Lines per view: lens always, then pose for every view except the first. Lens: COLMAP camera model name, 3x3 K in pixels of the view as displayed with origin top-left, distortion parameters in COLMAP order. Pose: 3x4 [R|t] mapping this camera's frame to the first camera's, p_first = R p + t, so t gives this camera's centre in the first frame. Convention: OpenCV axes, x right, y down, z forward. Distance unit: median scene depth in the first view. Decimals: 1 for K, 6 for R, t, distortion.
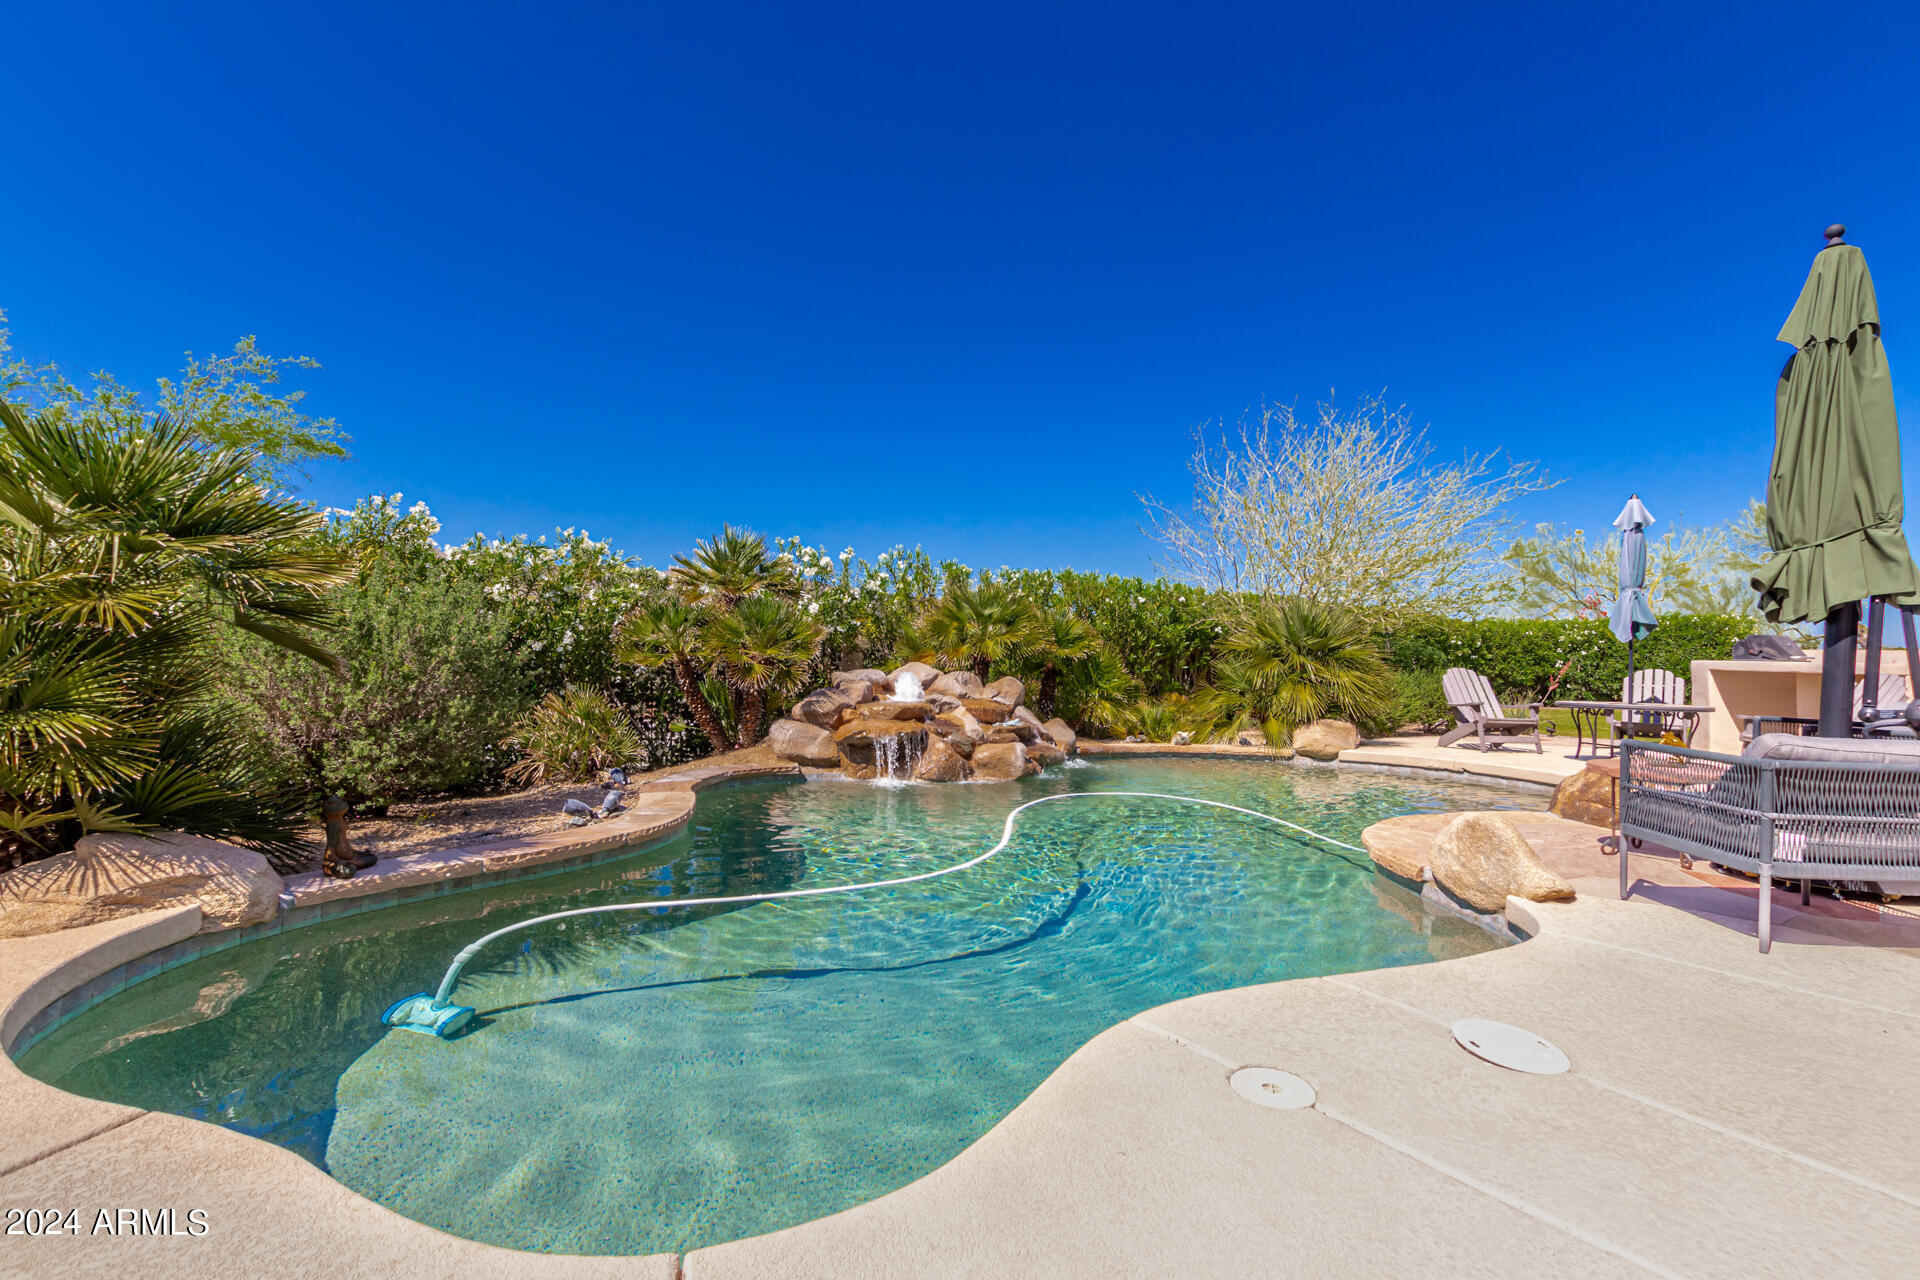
lens RADIAL K [[908.0, 0, 966.8], [0, 908.0, 642.6], [0, 0, 1]] dist [0.016911, -0.000180]
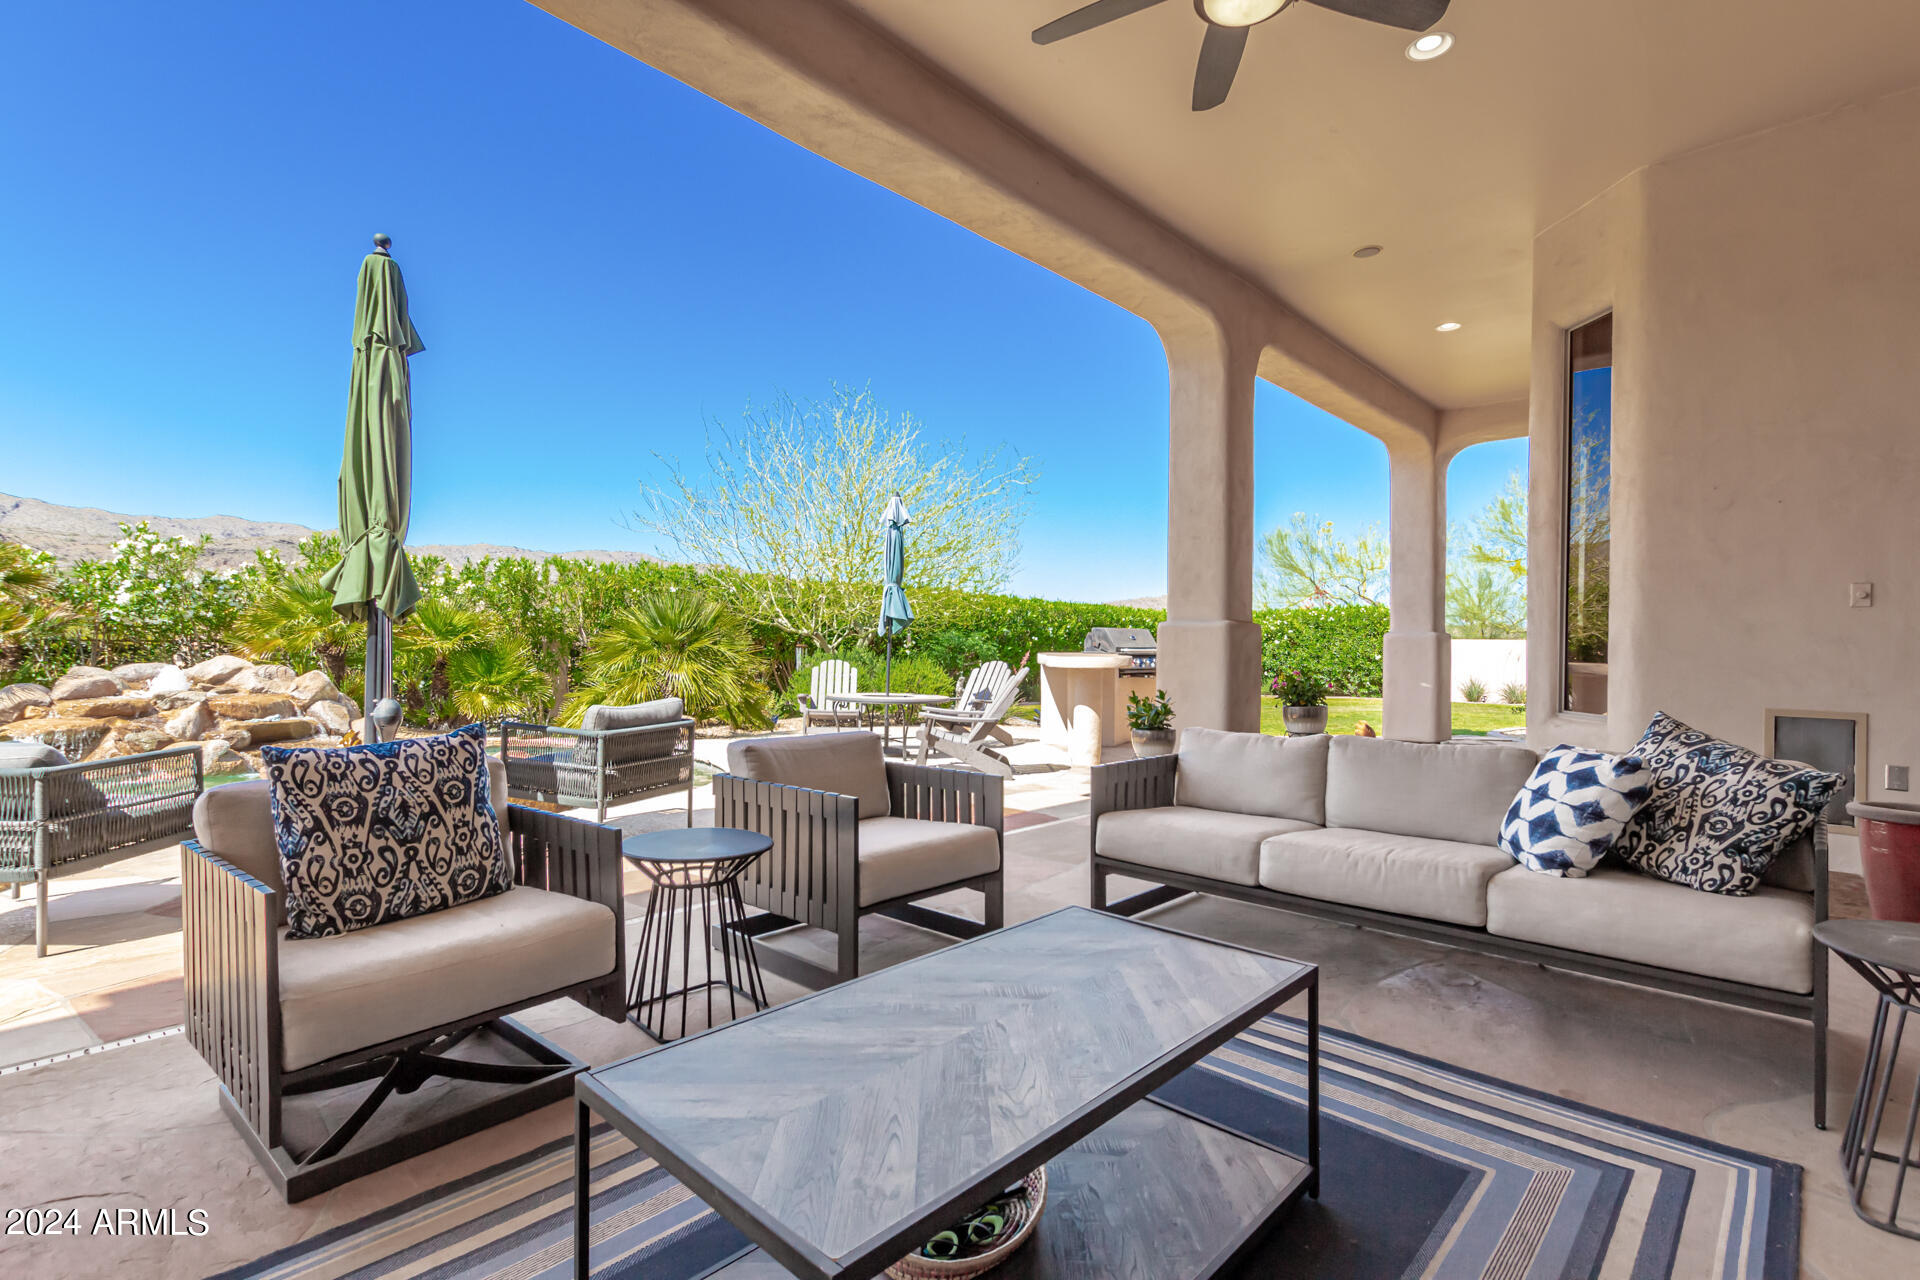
lens RADIAL K [[908.0, 0, 958.5], [0, 908.0, 646.6], [0, 0, 1]] dist [0.016911, -0.000180]
pose [[0.998242, 0.000483, 0.059273, 0.258165], [-0.001638, 0.999810, 0.019436, -0.003001], [-0.059252, -0.019498, 0.998053, -0.007847]]
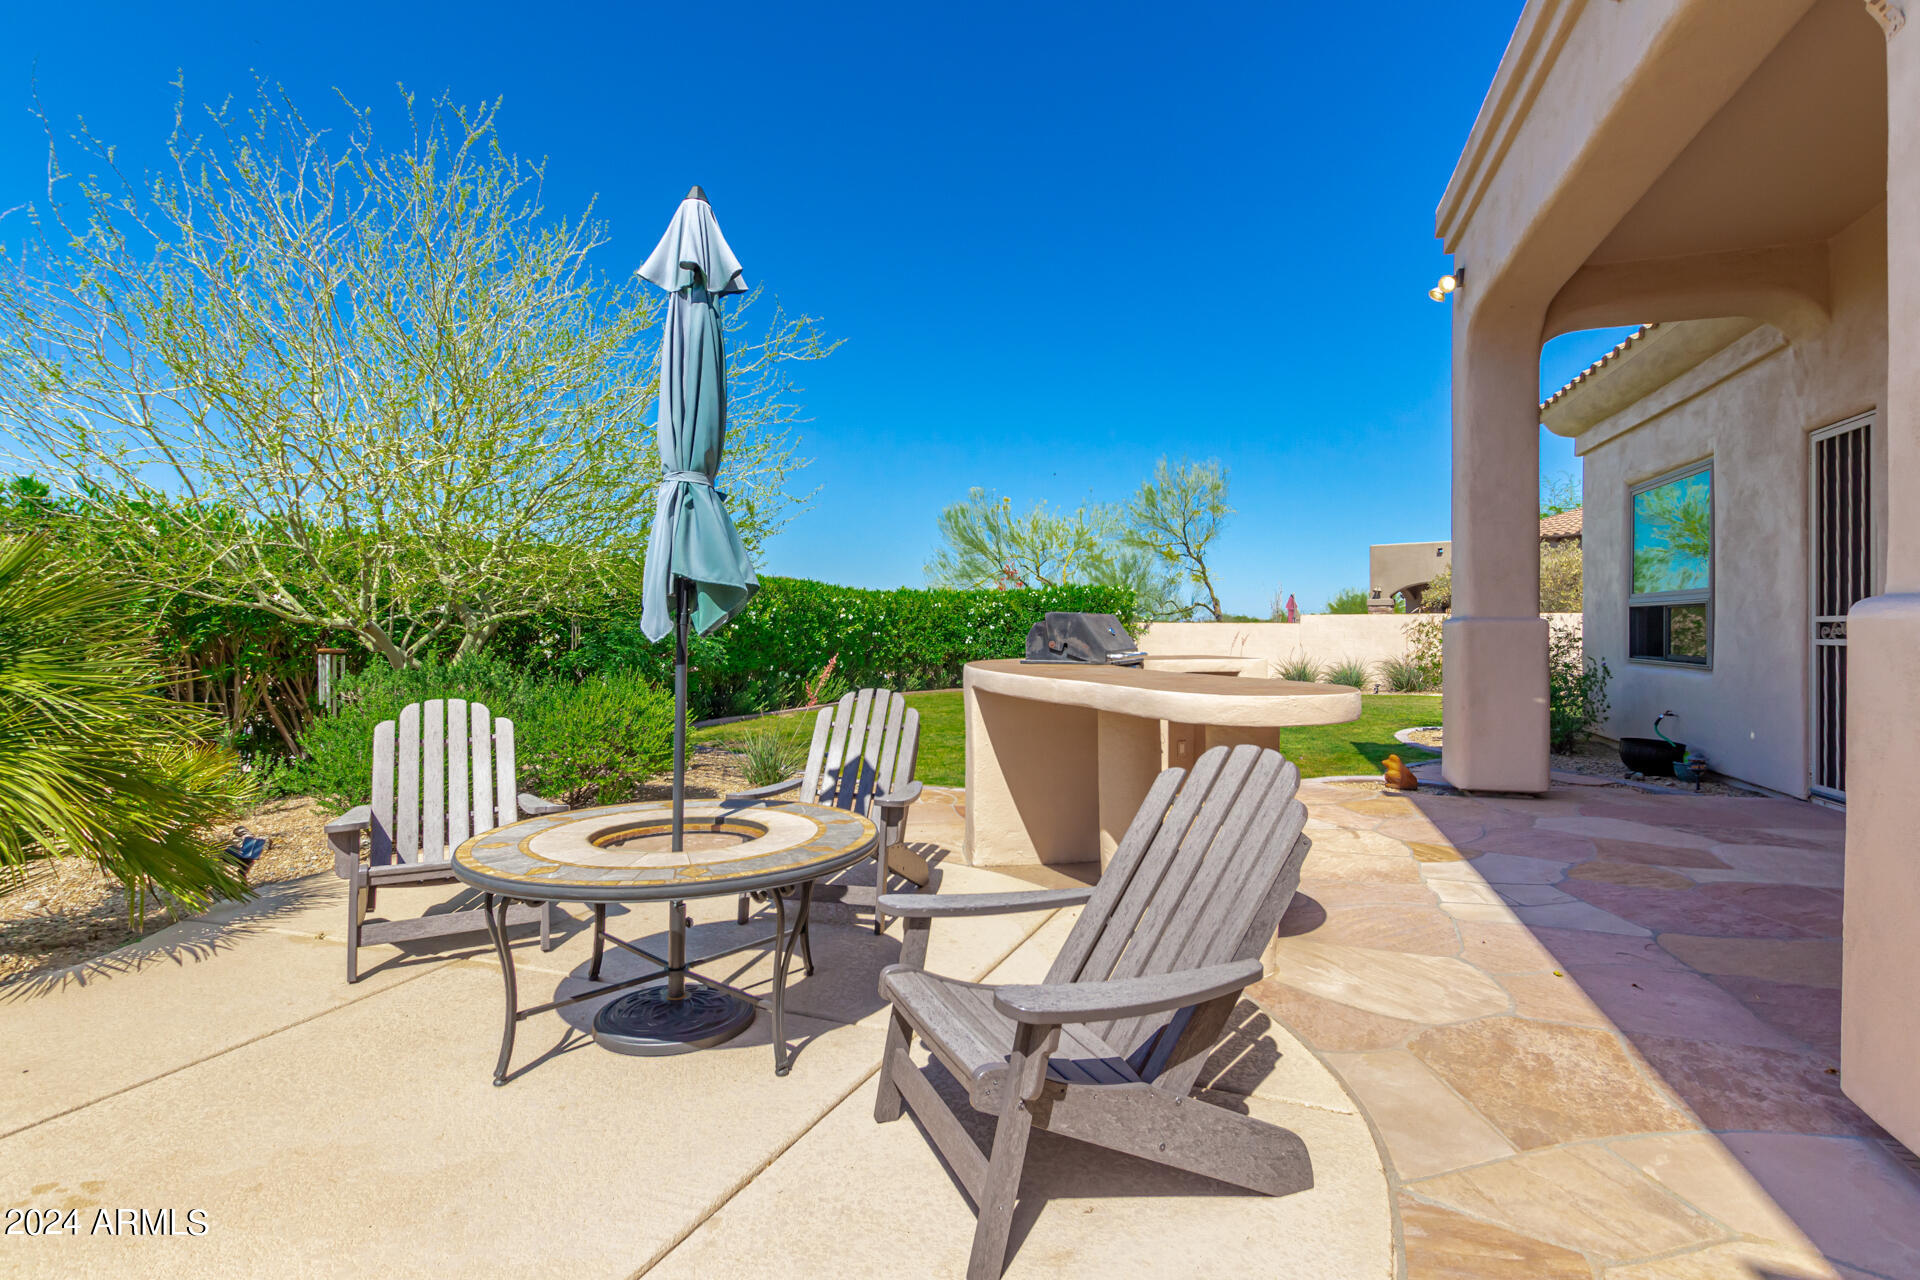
lens RADIAL K [[908.0, 0, 969.6], [0, 908.0, 629.5], [0, 0, 1]] dist [0.016911, -0.000180]
pose [[0.876201, -0.010448, 0.481832, 0.229380], [0.001299, 0.999813, 0.019318, -0.003684], [-0.481944, -0.016301, 0.876051, 0.232898]]
